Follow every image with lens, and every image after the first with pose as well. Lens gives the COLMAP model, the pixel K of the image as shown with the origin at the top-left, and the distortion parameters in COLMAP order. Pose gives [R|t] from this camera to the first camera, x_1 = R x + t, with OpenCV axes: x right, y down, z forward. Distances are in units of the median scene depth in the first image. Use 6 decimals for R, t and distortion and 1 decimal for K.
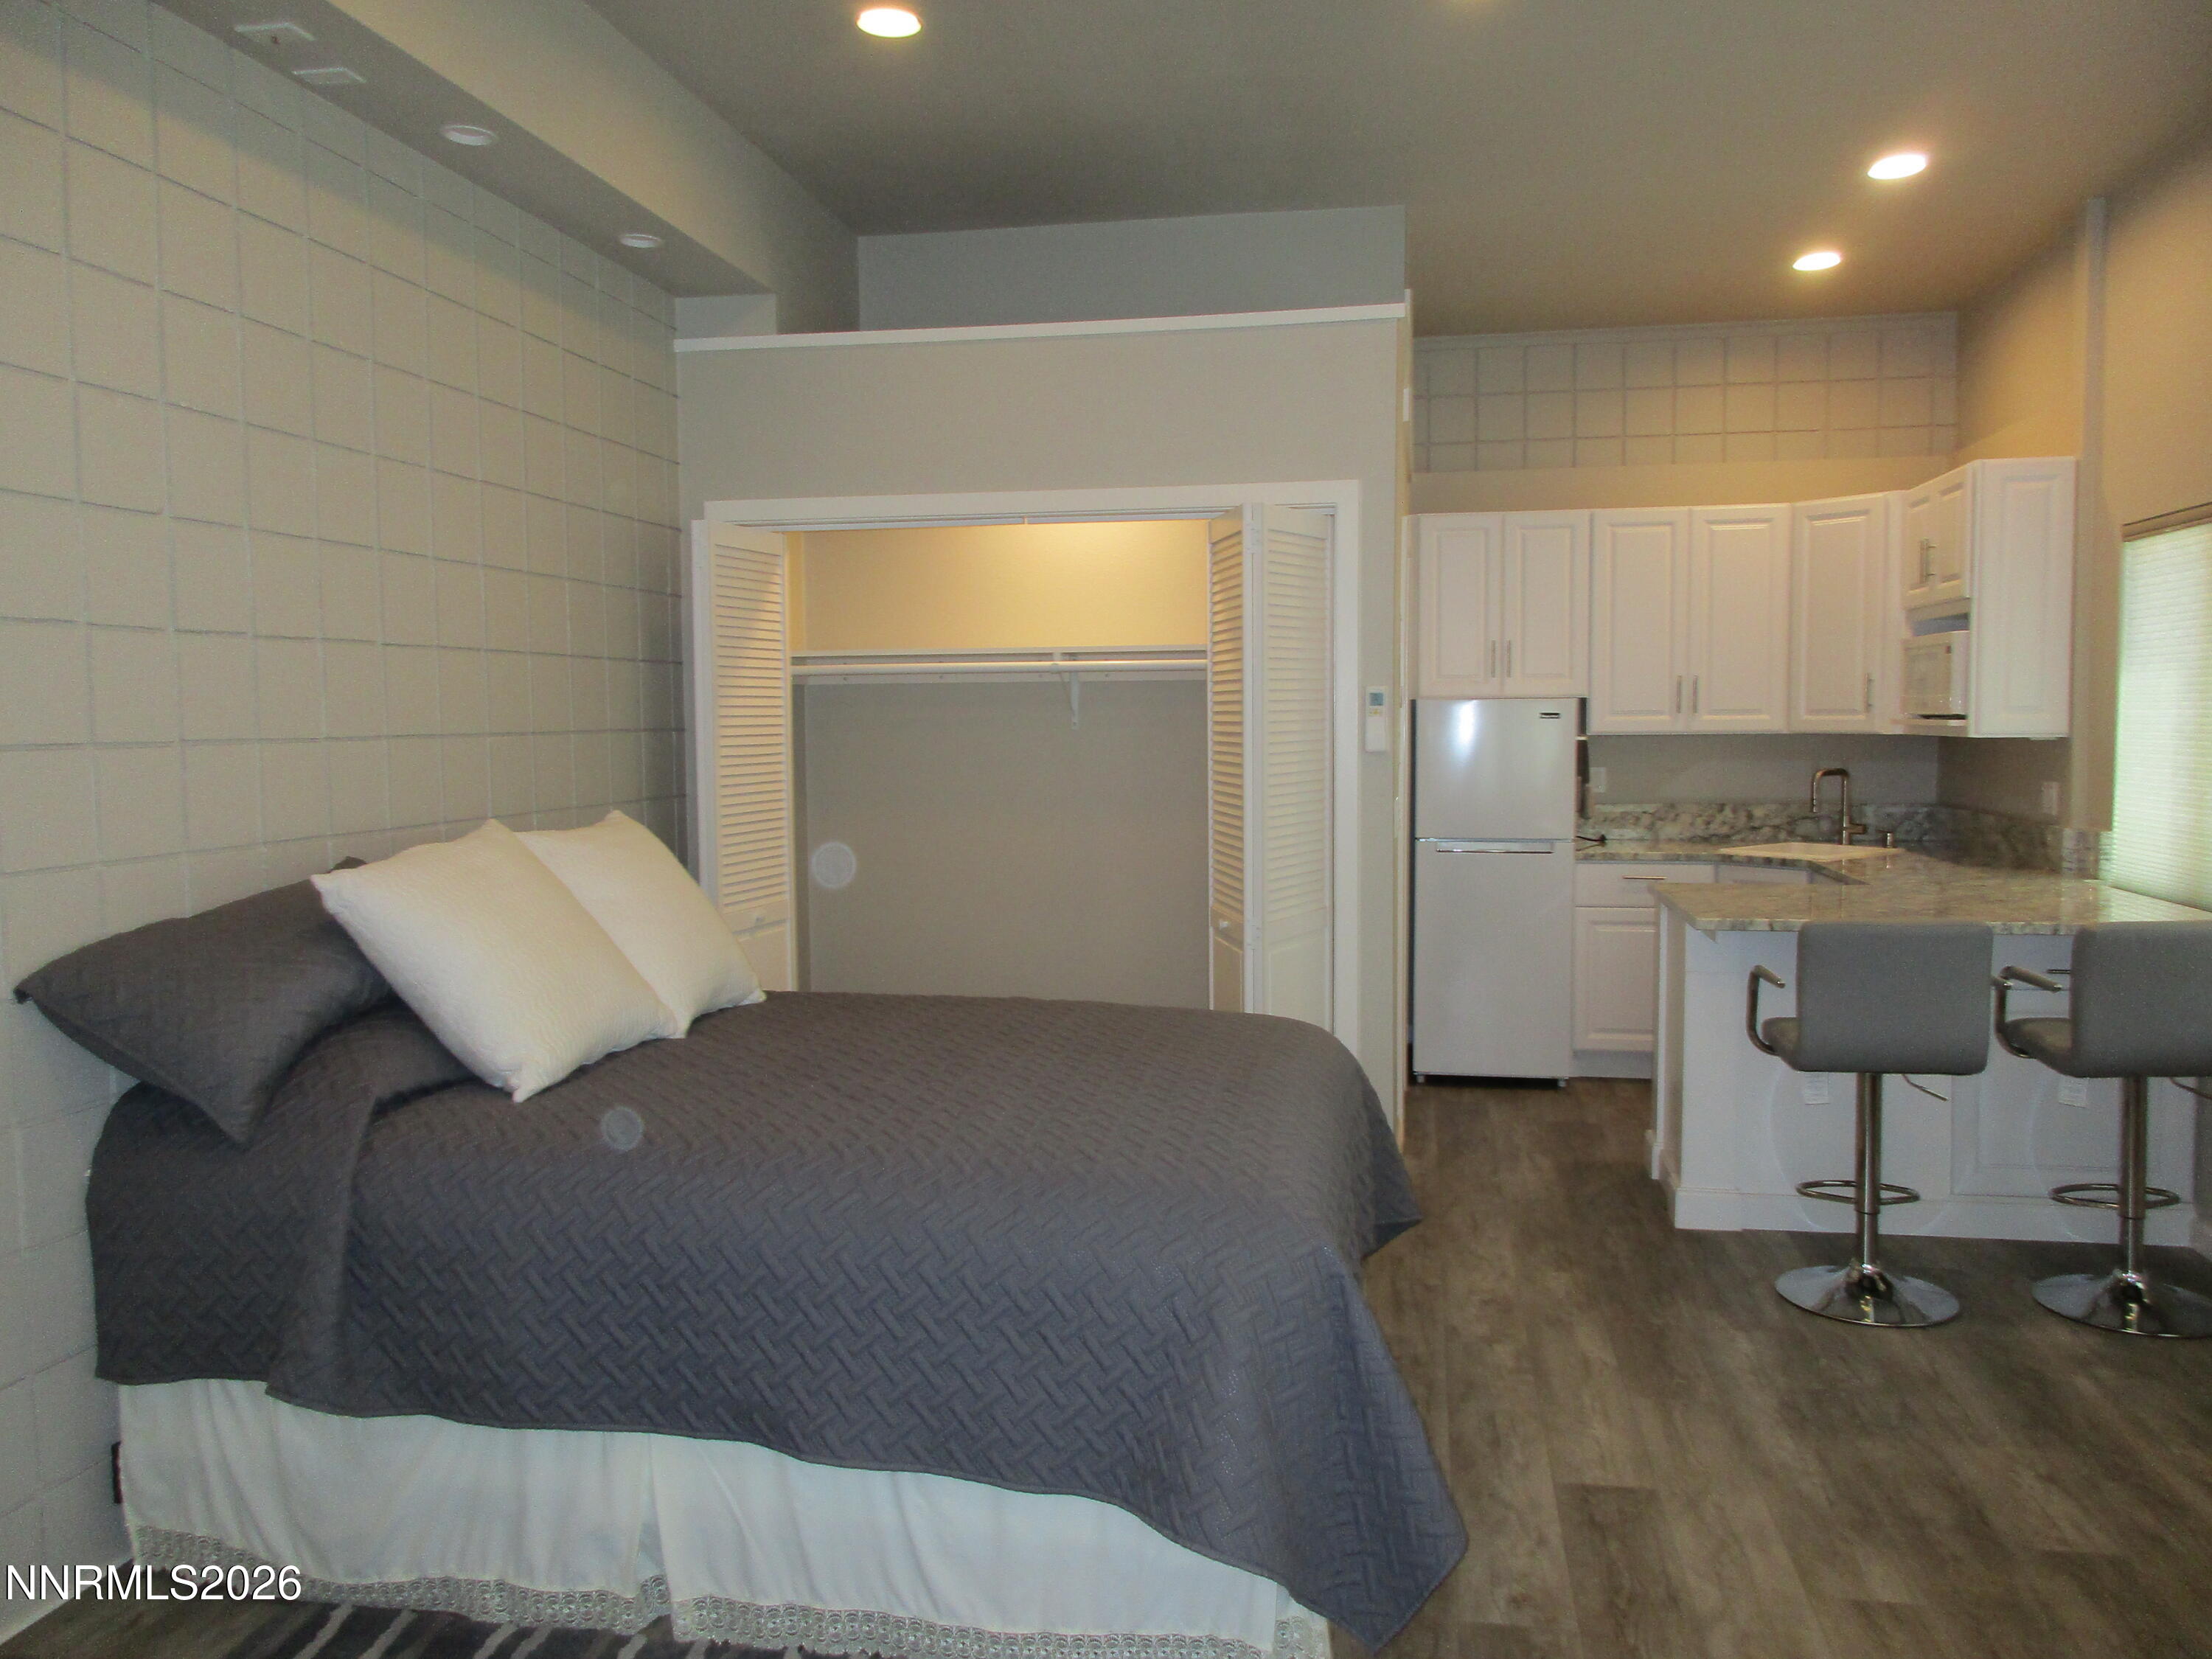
lens RADIAL K [[1642.0, 0, 1106.0], [0, 1642.0, 829.5], [0, 0, 1]] dist [-0.005113, 0.001074]
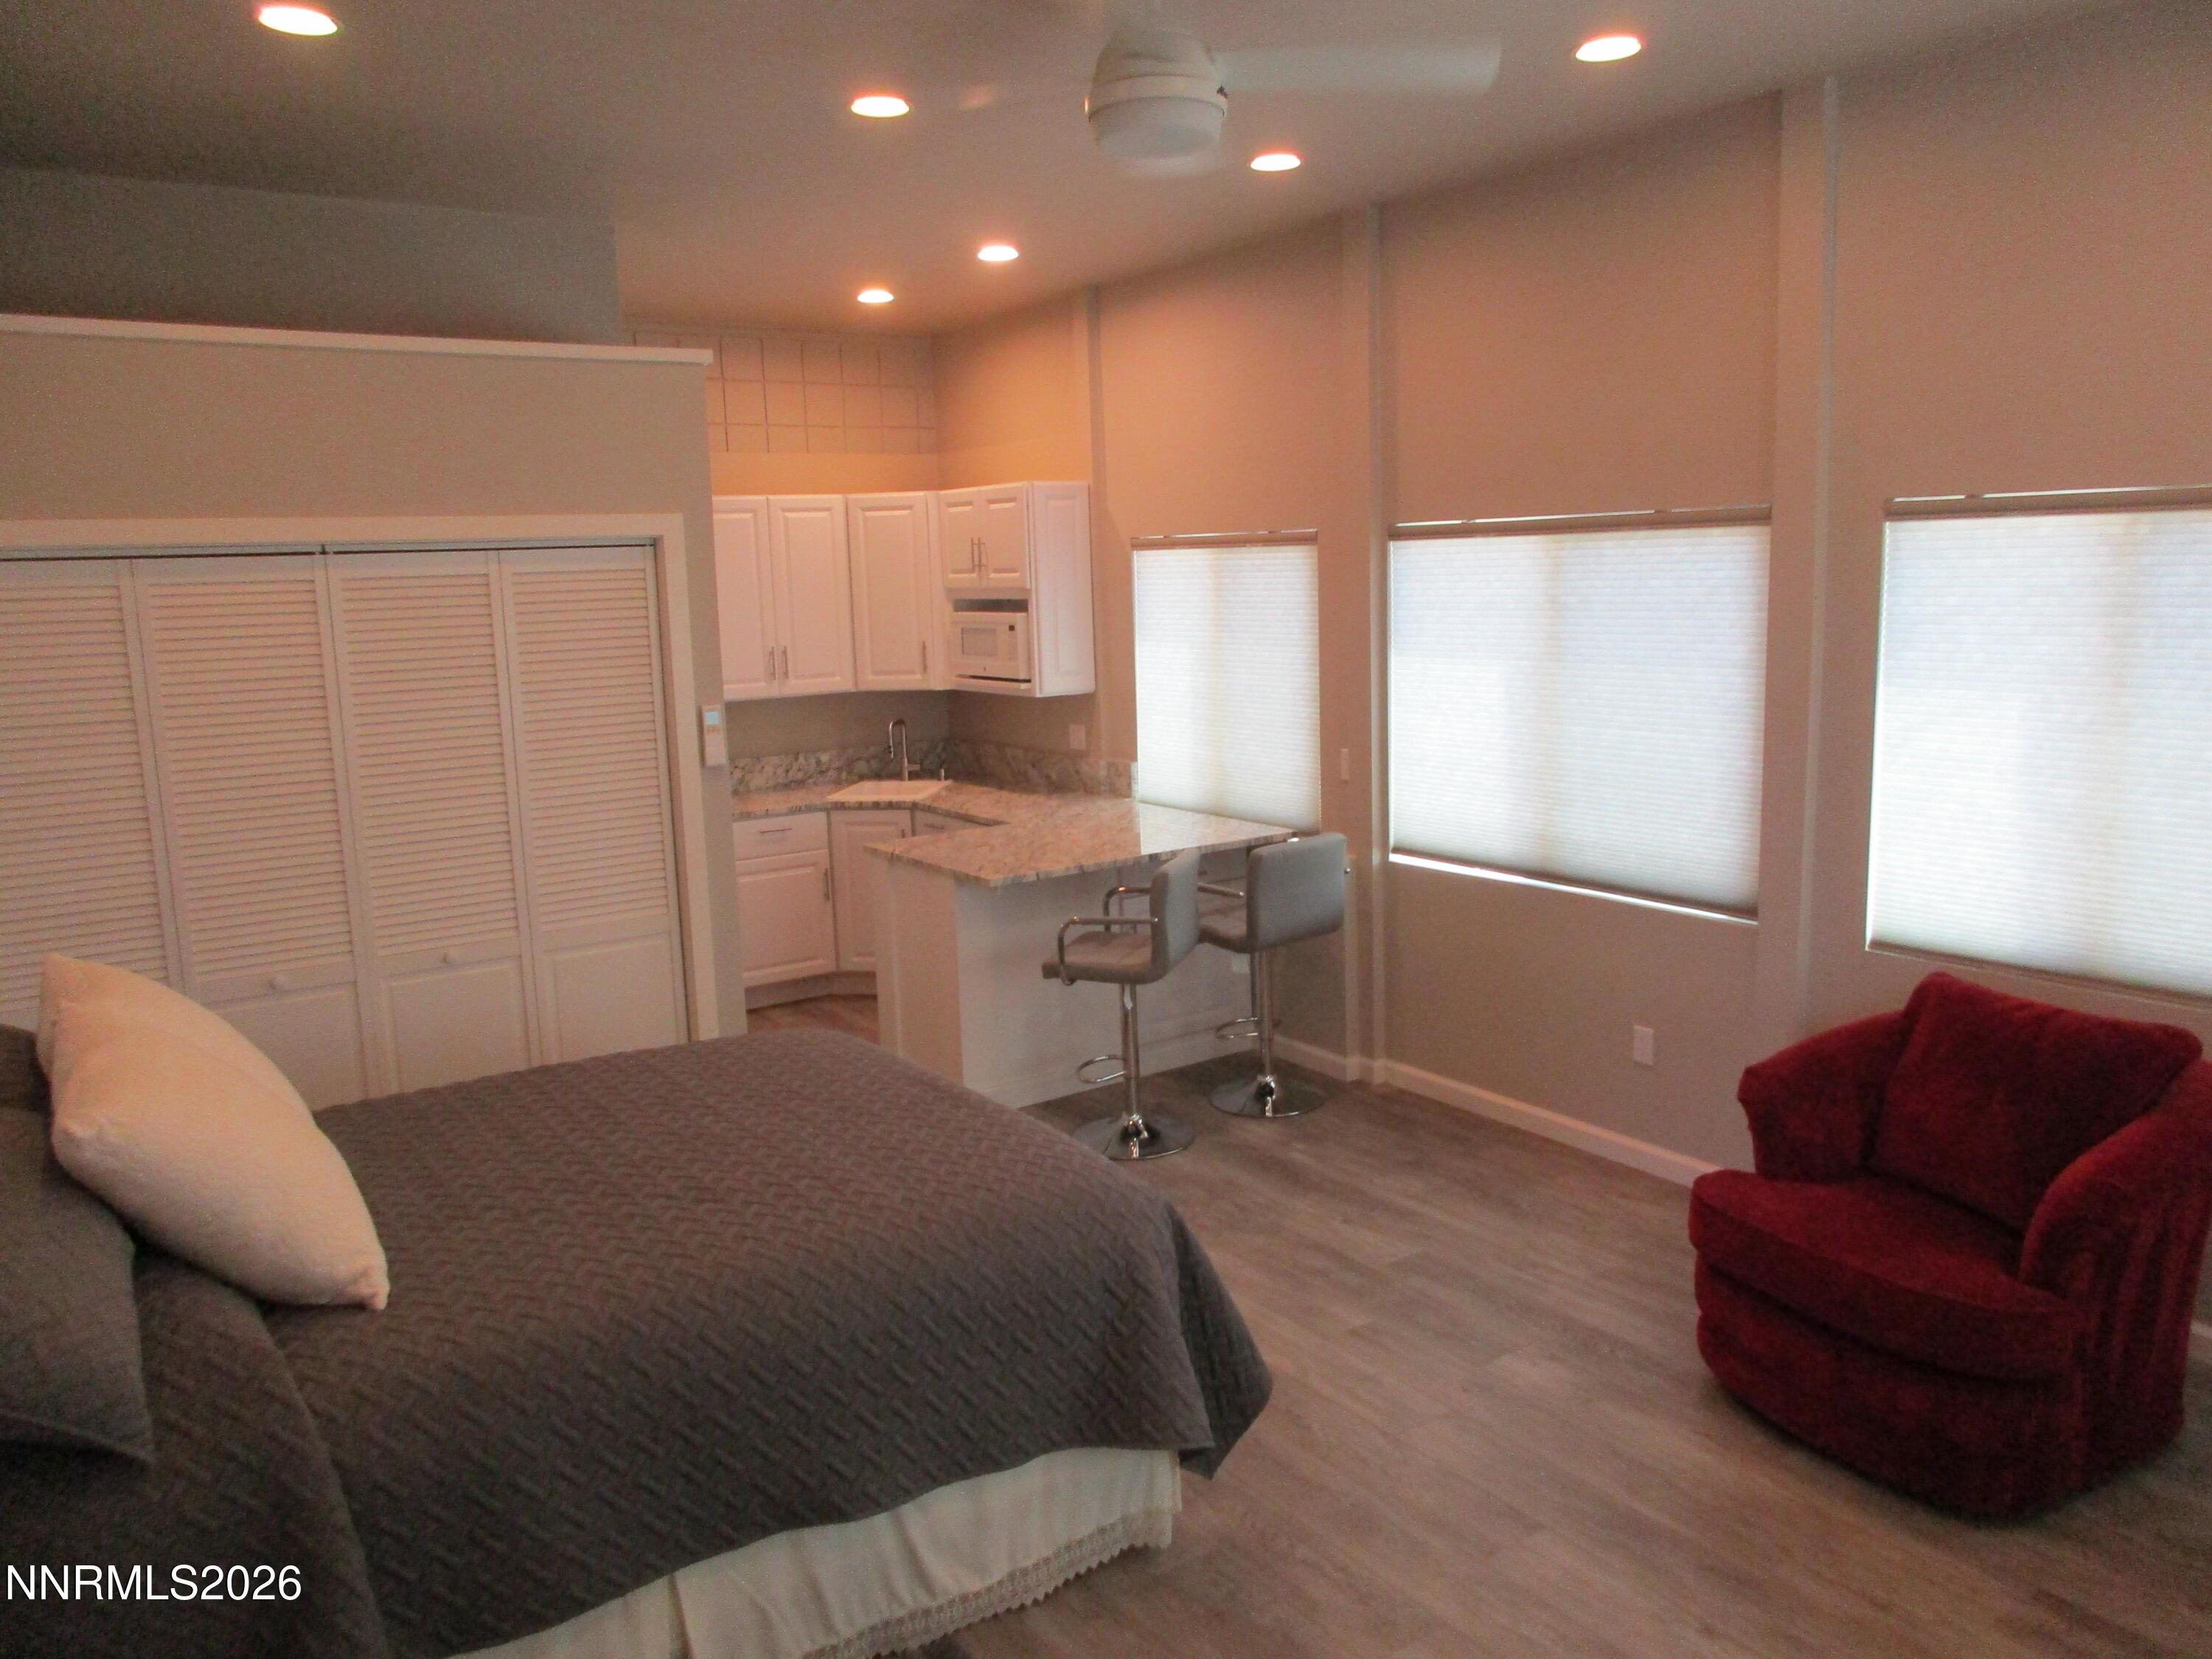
lens RADIAL K [[1648.3, 0, 1091.9], [0, 1648.3, 828.3], [0, 0, 1]] dist [0.000585, -0.001758]
pose [[0.711909, -0.129011, 0.690320, -0.311638], [0.077445, 0.991408, 0.105414, -0.077007], [-0.697989, -0.021583, 0.715784, 0.031828]]
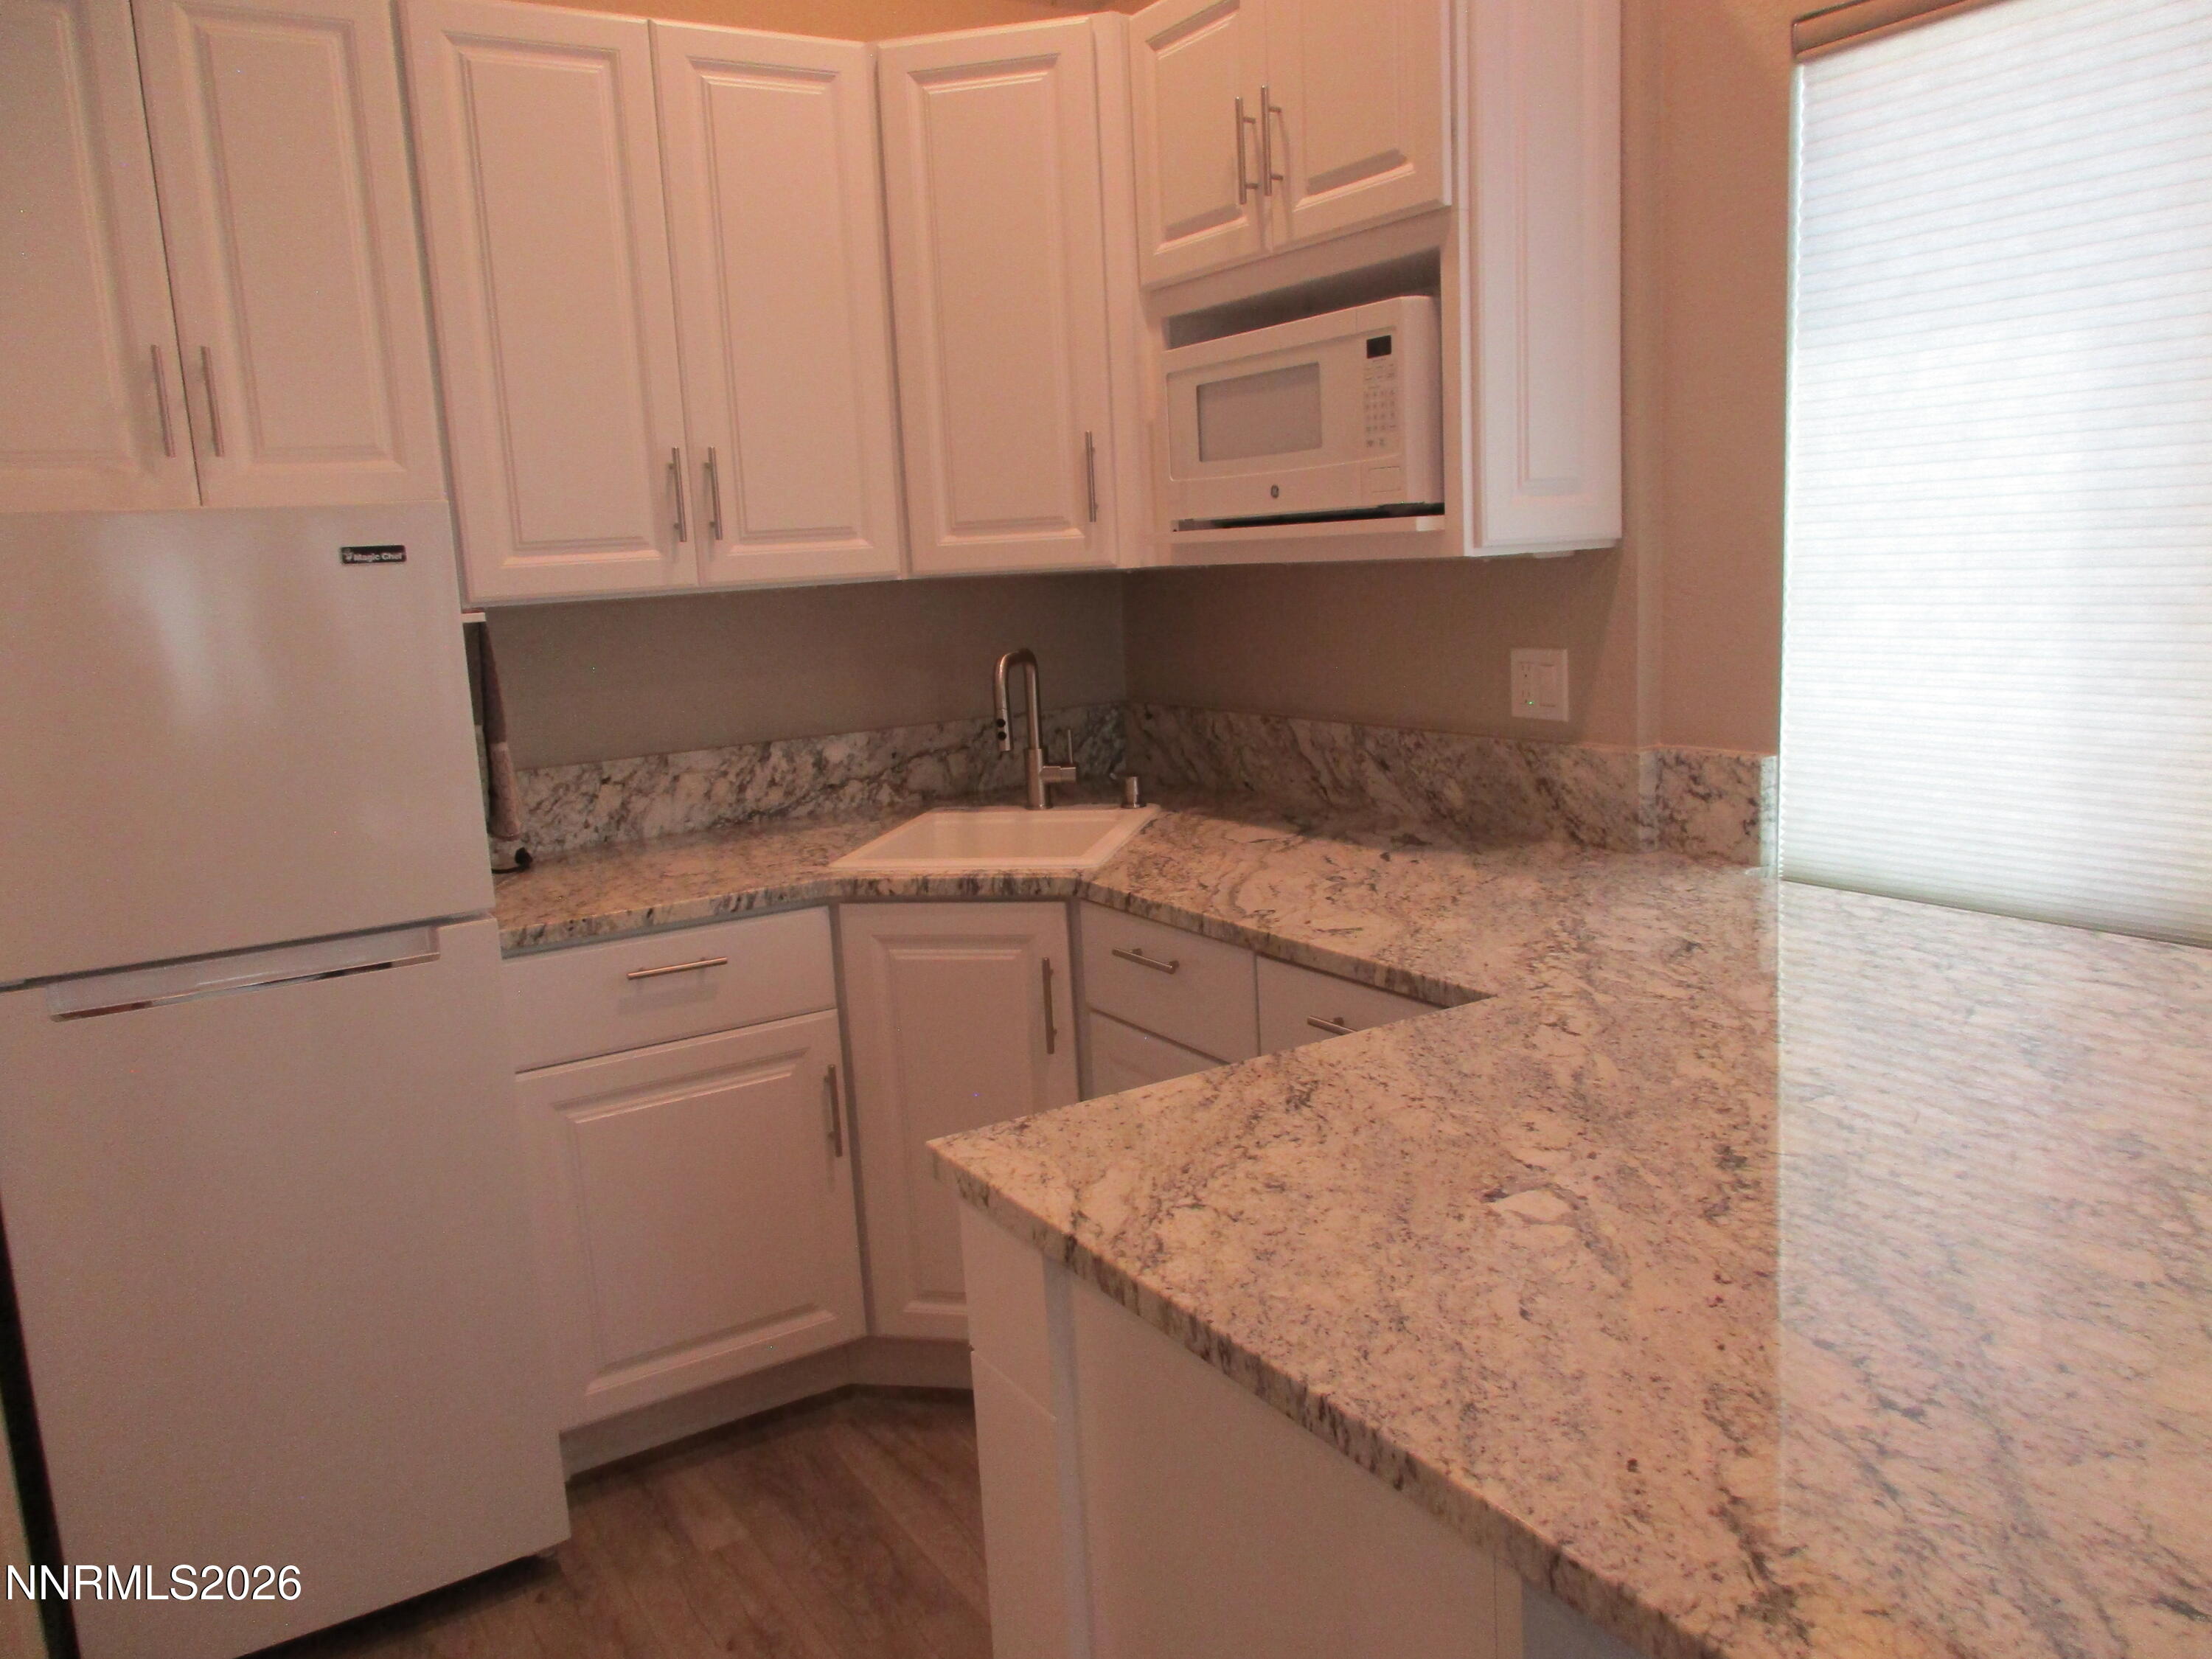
lens RADIAL K [[1648.3, 0, 1091.9], [0, 1648.3, 828.3], [0, 0, 1]] dist [0.000585, -0.001758]
pose [[0.739489, -0.146066, 0.657131, 0.152420], [0.095342, 0.989061, 0.112556, -0.039168], [-0.666383, -0.020582, 0.745325, 0.661275]]
